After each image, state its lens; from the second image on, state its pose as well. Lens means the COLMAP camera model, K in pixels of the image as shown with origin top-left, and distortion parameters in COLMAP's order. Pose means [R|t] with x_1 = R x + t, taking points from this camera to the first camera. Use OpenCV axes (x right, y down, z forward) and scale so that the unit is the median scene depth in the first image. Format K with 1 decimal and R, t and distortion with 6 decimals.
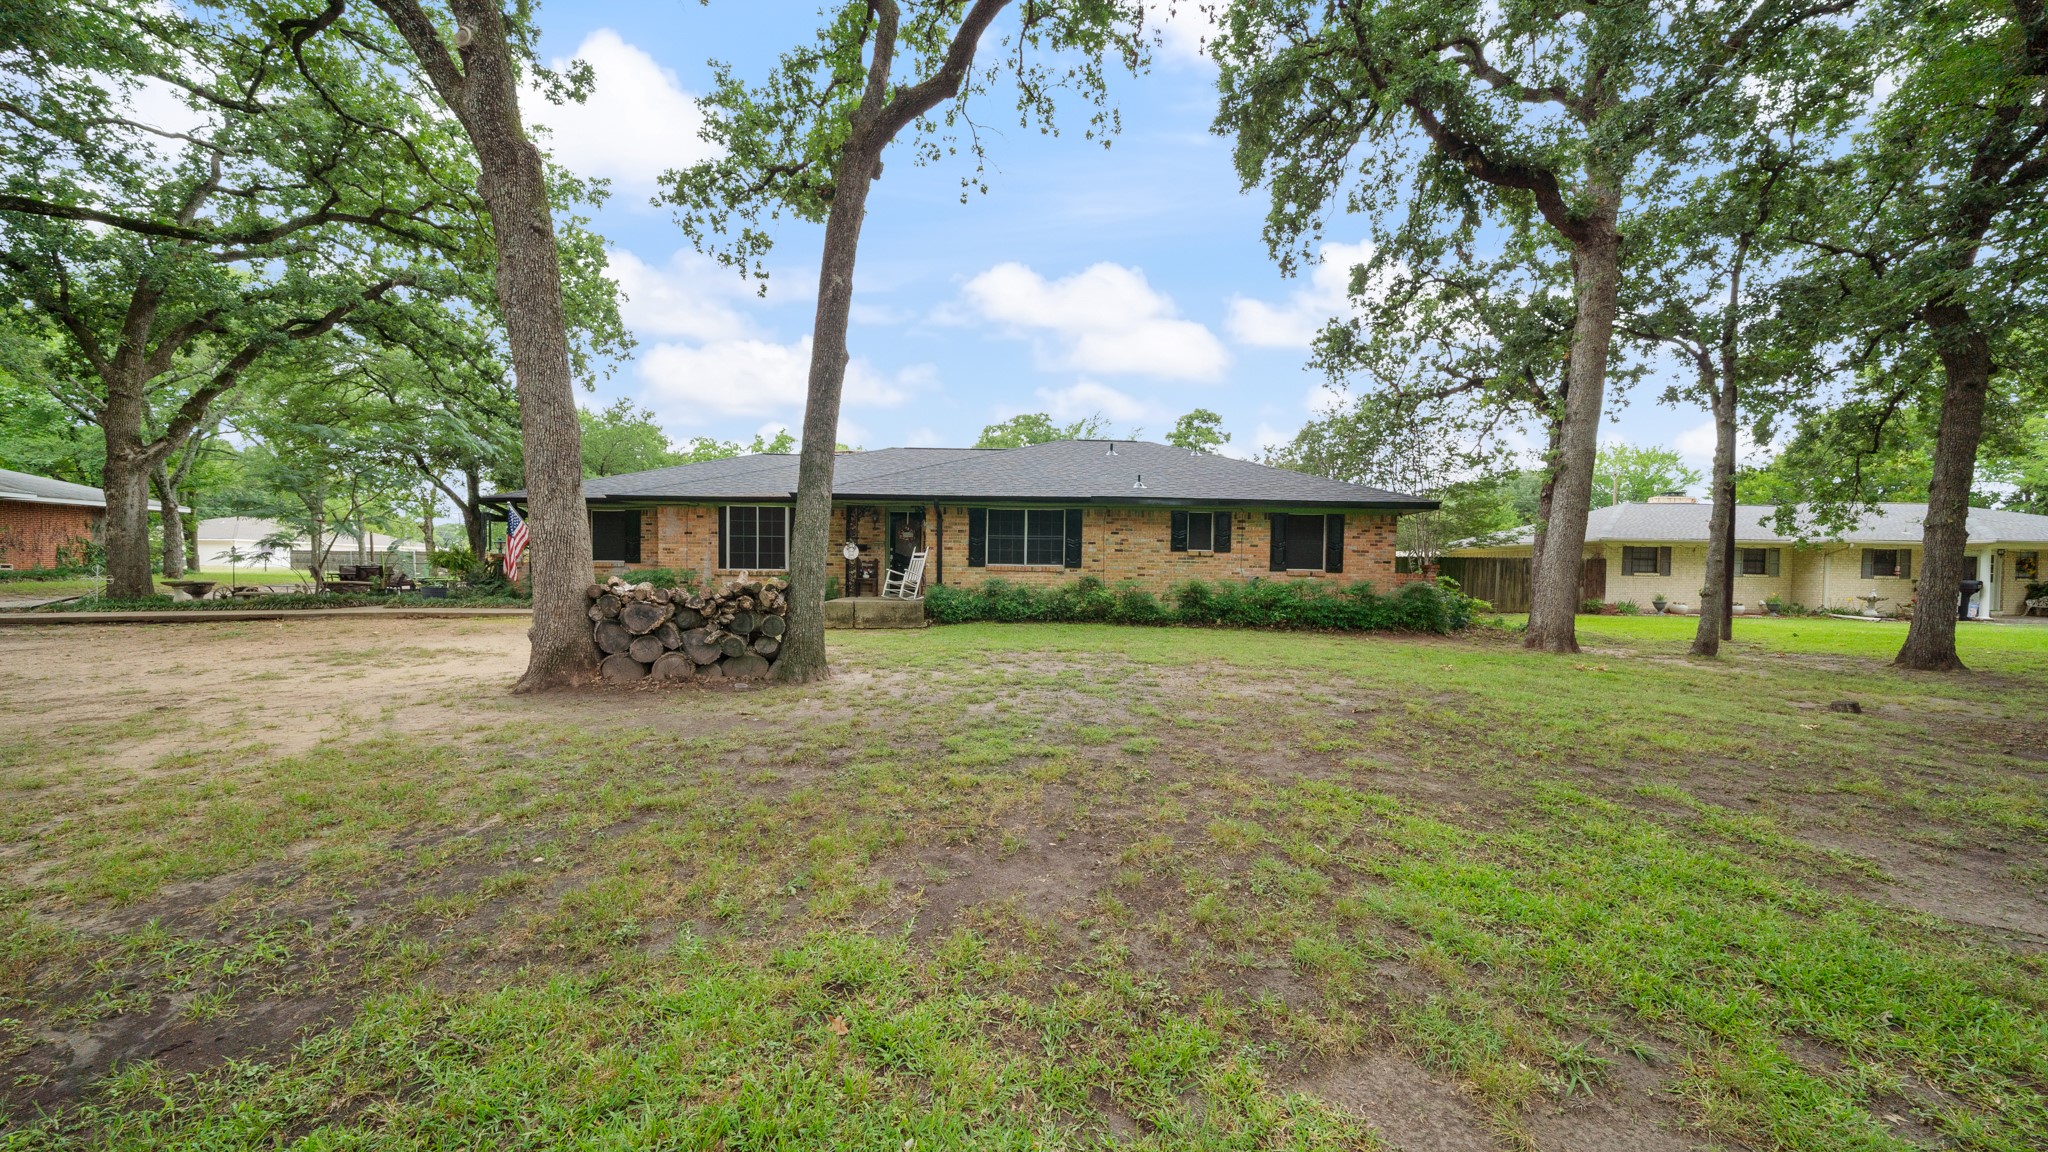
lens RADIAL K [[714.8, 0, 1023.6], [0, 714.8, 583.0], [0, 0, 1]] dist [-0.003091, -0.000108]
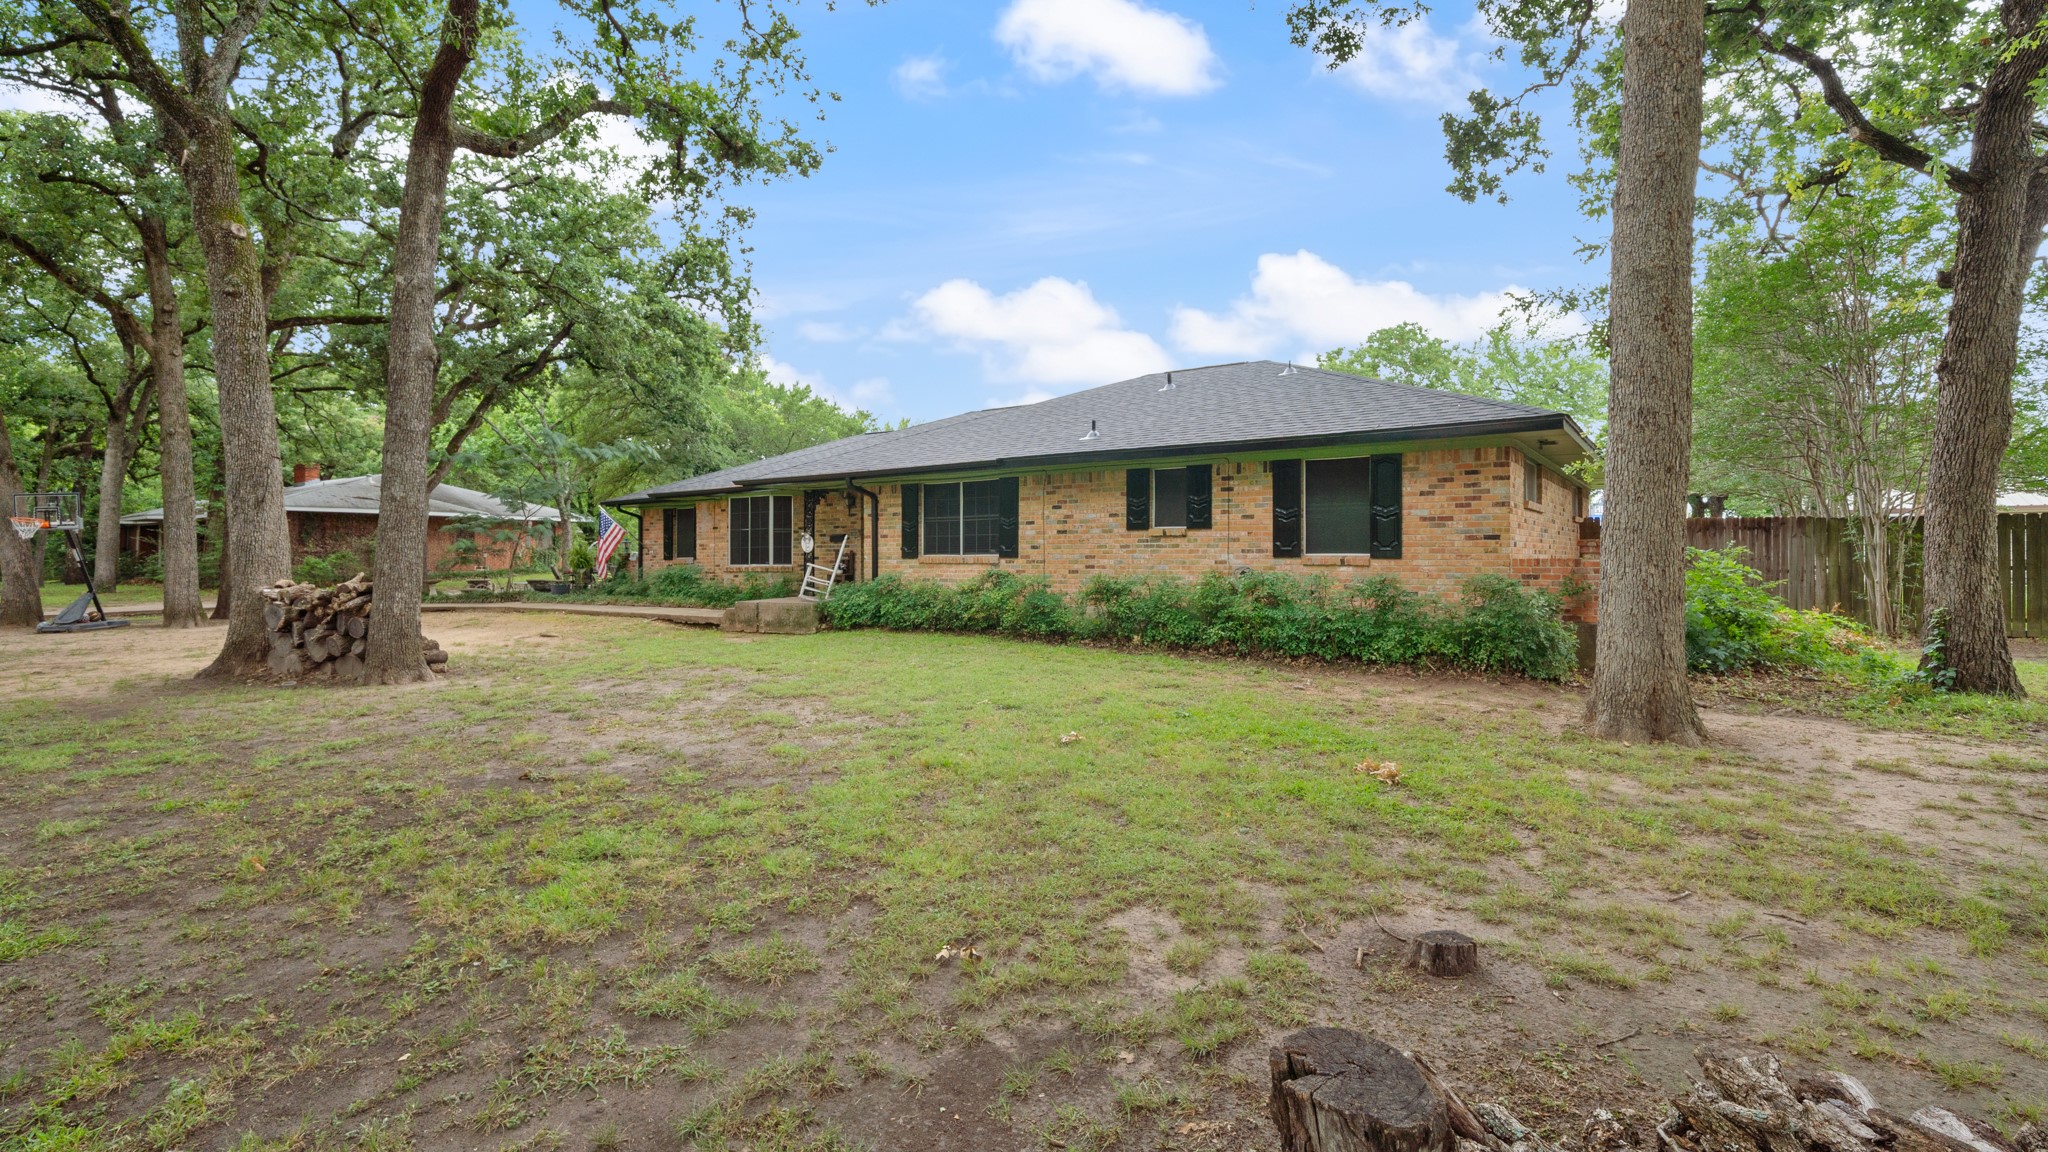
lens RADIAL K [[934.5, 0, 1031.1], [0, 934.5, 577.5], [0, 0, 1]] dist [-0.000788, 0.000365]
pose [[0.795944, -0.003630, -0.605359, 0.663321], [0.012691, 0.999862, 0.010691, -0.011256], [0.605237, -0.016193, 0.795881, 0.258791]]
